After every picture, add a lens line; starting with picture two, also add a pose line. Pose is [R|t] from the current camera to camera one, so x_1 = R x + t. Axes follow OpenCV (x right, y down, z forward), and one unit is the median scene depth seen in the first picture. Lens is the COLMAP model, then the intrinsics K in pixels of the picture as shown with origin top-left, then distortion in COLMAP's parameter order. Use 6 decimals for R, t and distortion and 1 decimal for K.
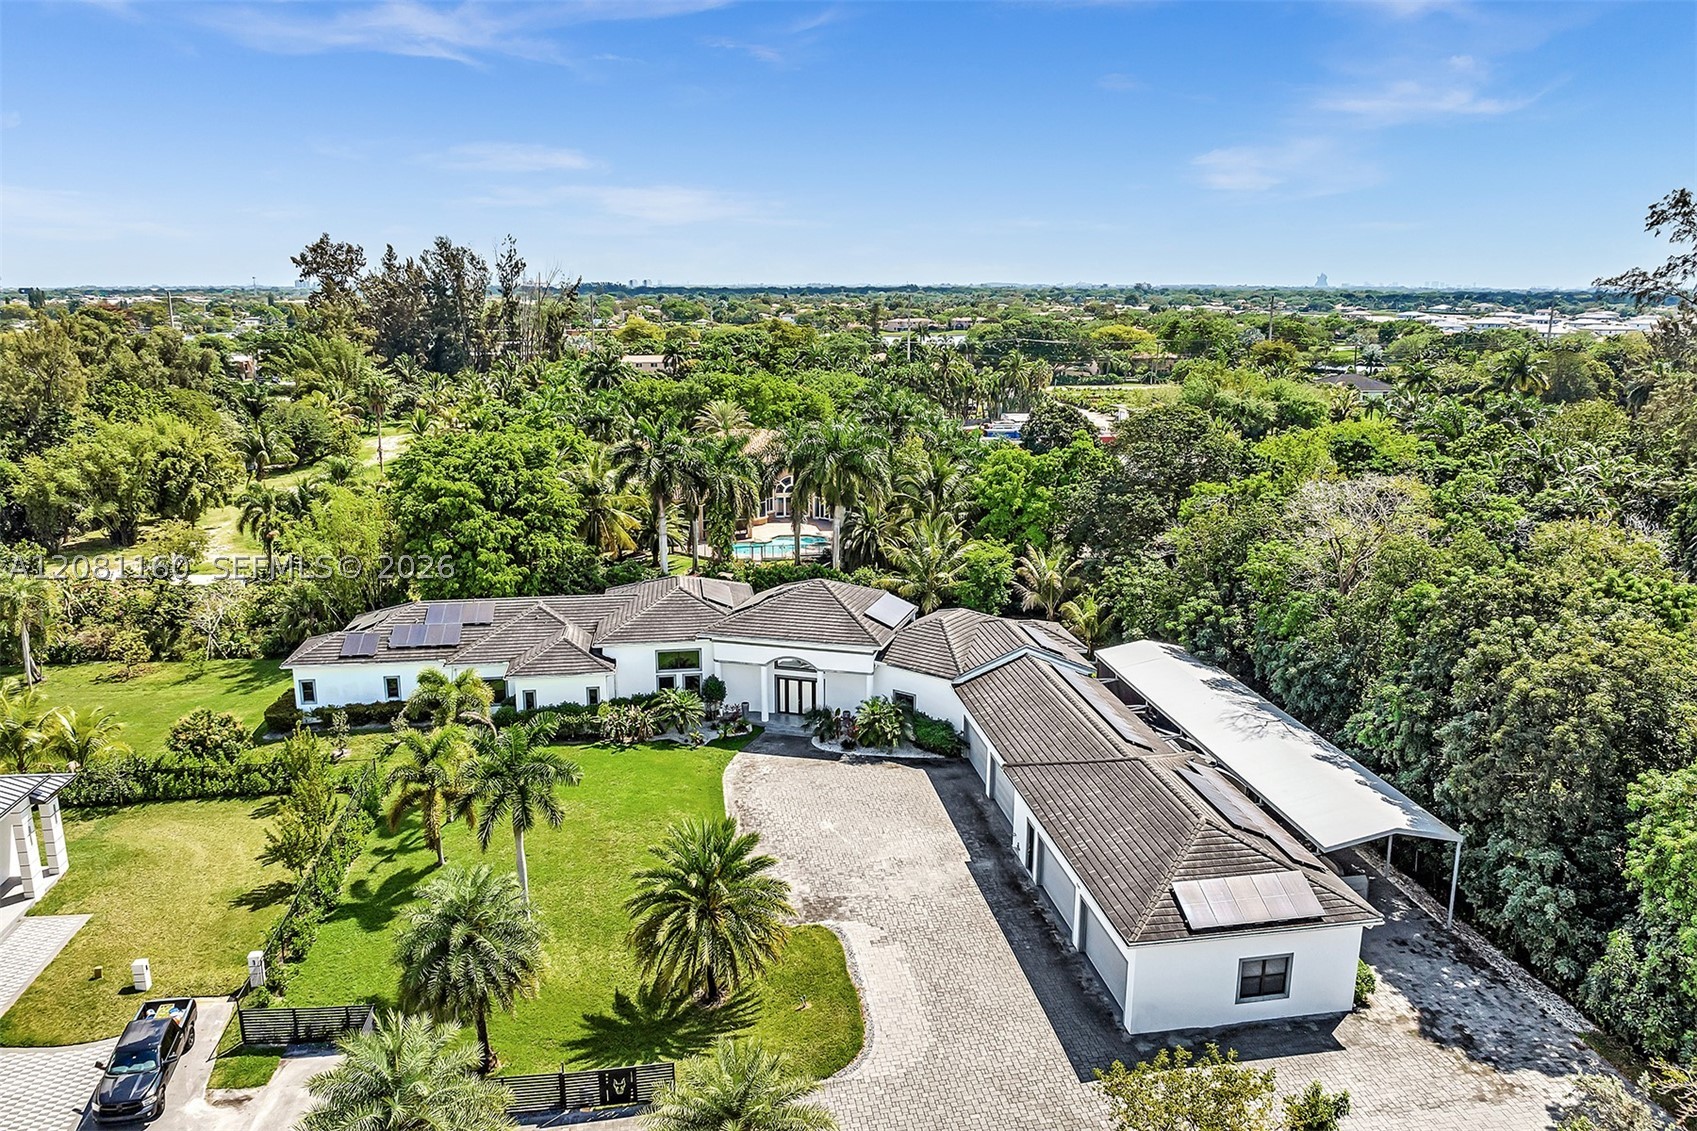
lens RADIAL K [[1187.8, 0, 844.5], [0, 1187.8, 608.8], [0, 0, 1]] dist [-0.021867, -0.000243]
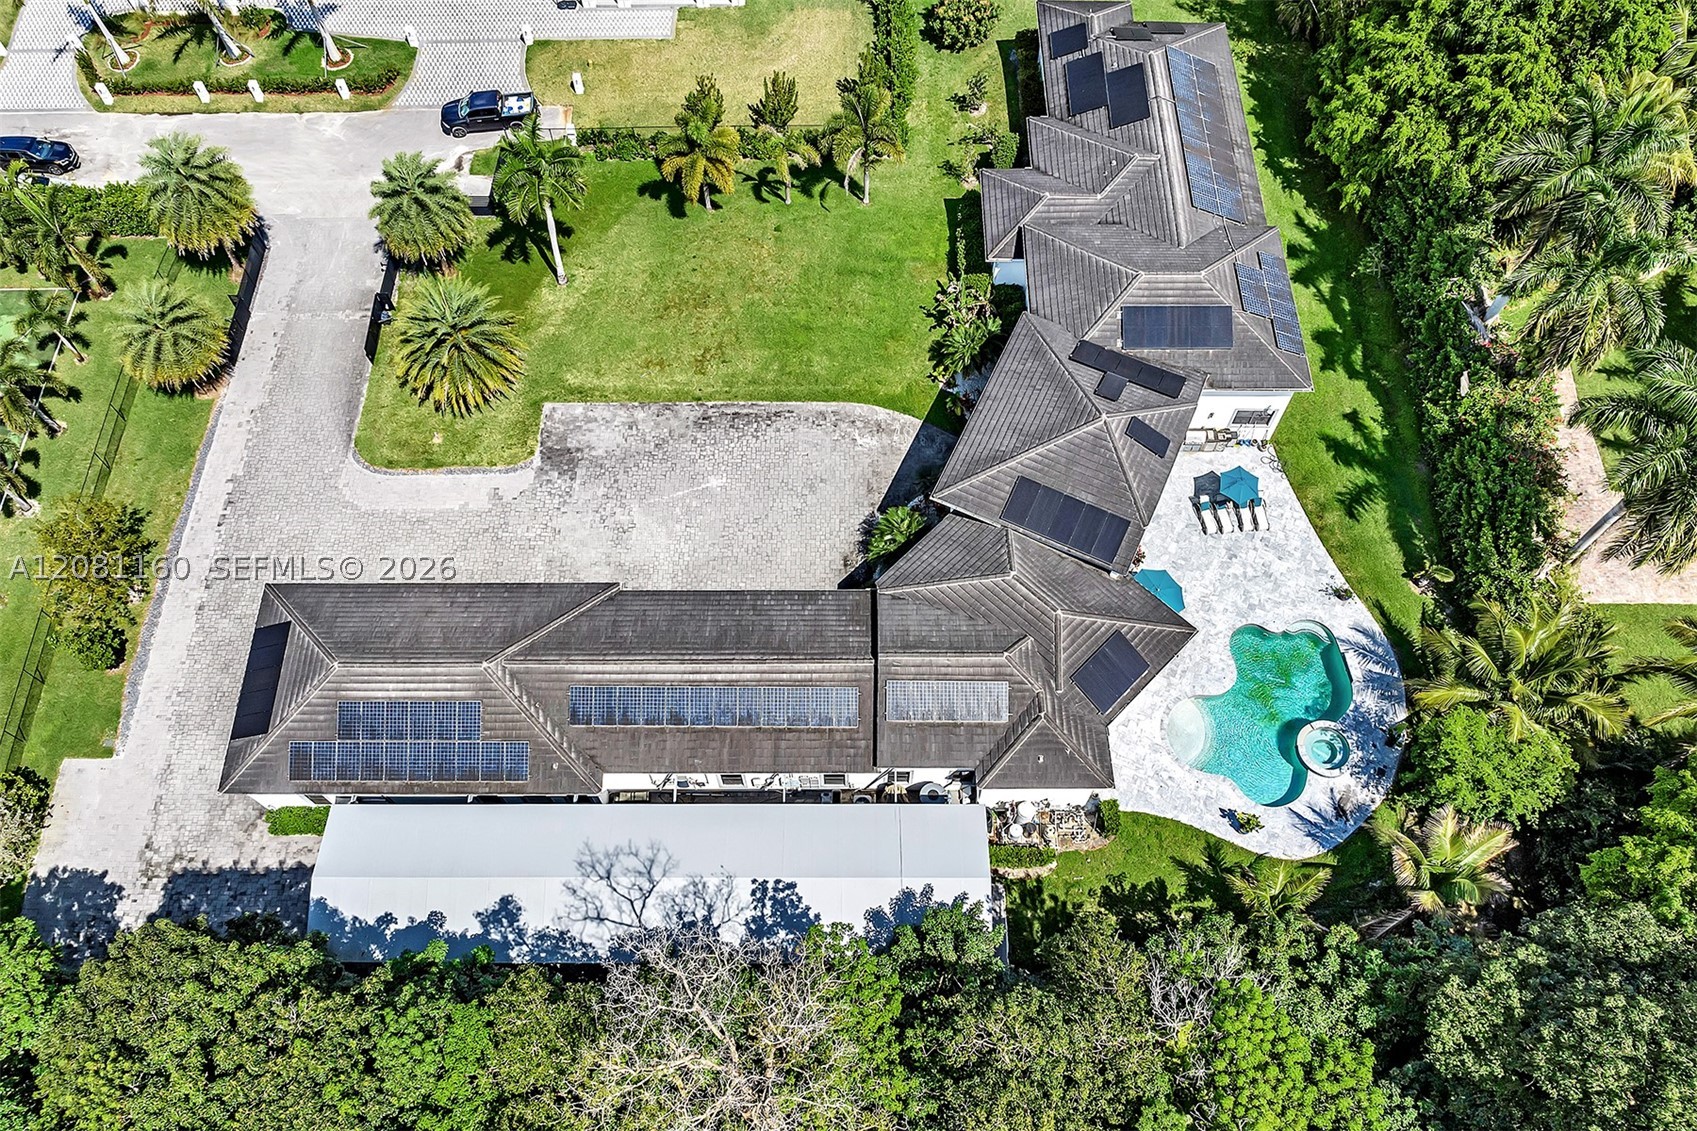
lens RADIAL K [[1187.8, 0, 844.5], [0, 1187.8, 608.8], [0, 0, 1]] dist [-0.021867, -0.000243]
pose [[-0.146527, 0.891404, -0.428869, 0.439562], [-0.256877, 0.384388, 0.886713, -0.613908], [0.955272, 0.240094, 0.172658, 0.843840]]
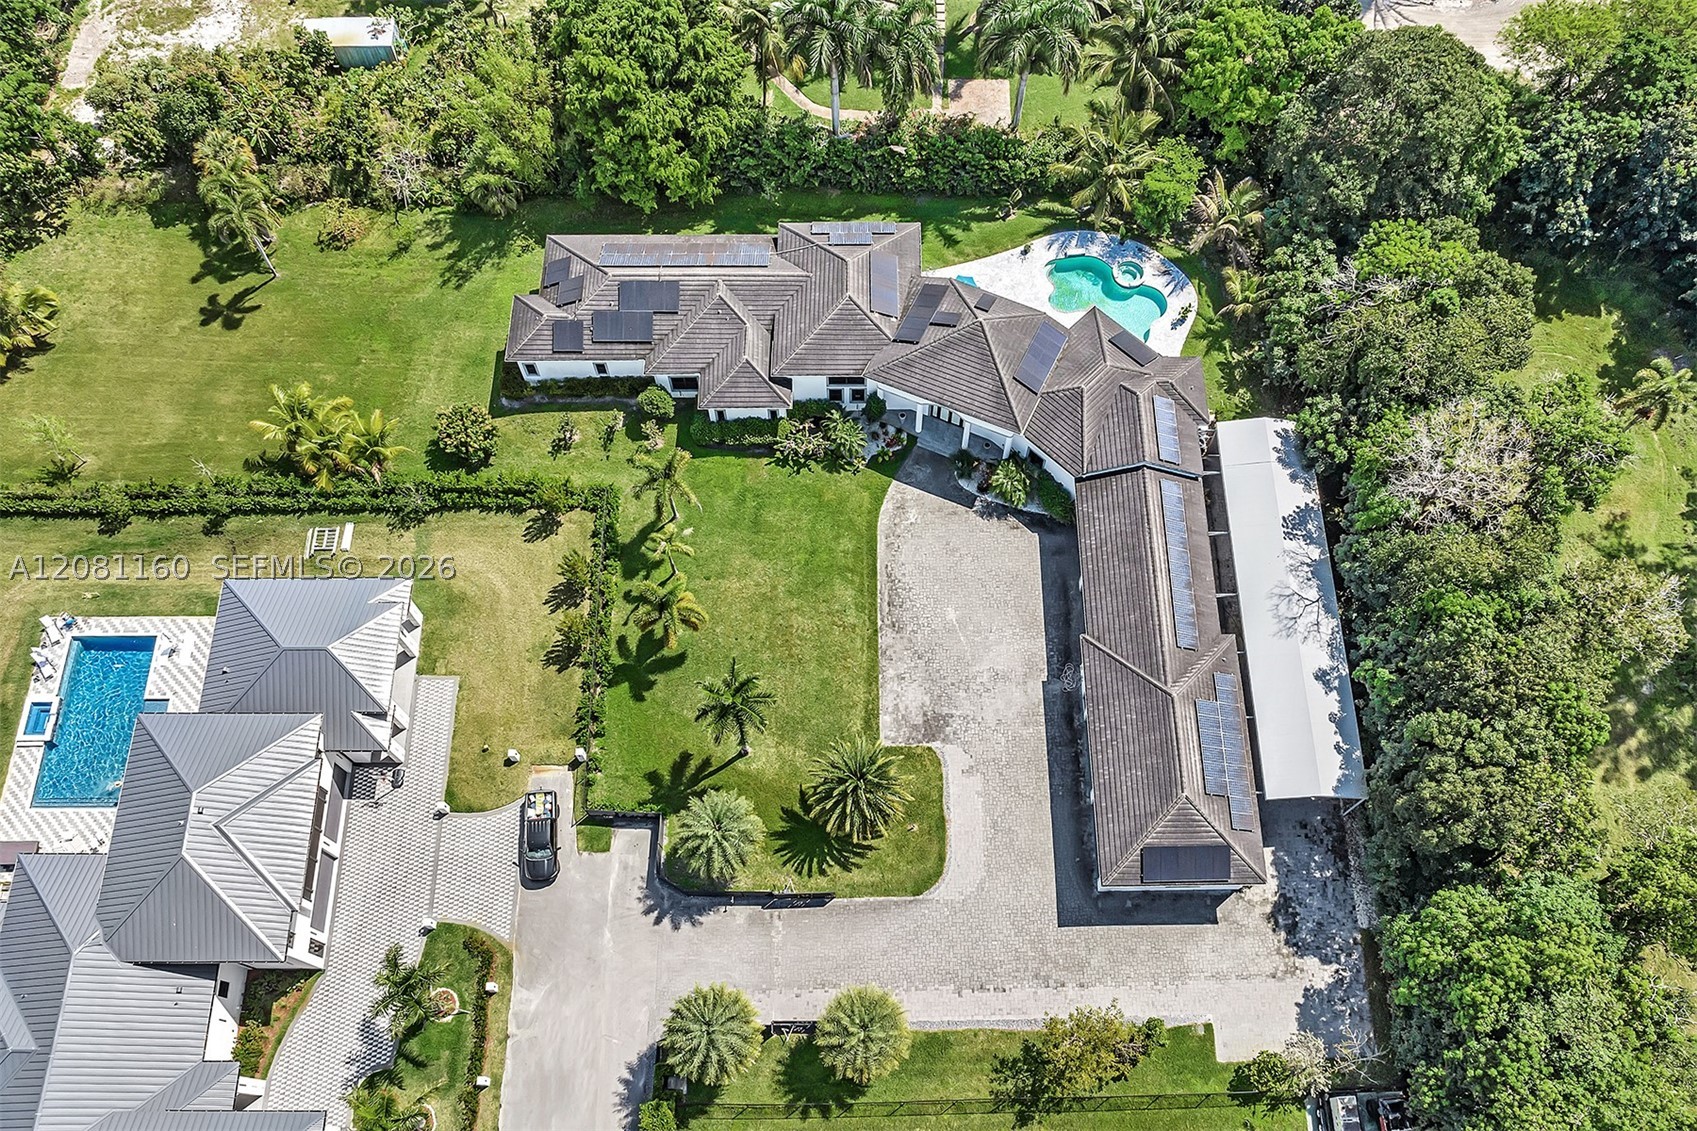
lens RADIAL K [[1199.9, 0, 878.9], [0, 1199.9, 670.6], [0, 0, 1]] dist [-0.007776, -0.003820]
pose [[0.990475, 0.132140, -0.038719, -0.030538], [-0.048087, 0.595427, 0.801969, -0.765204], [0.129027, -0.792468, 0.596109, 0.111612]]
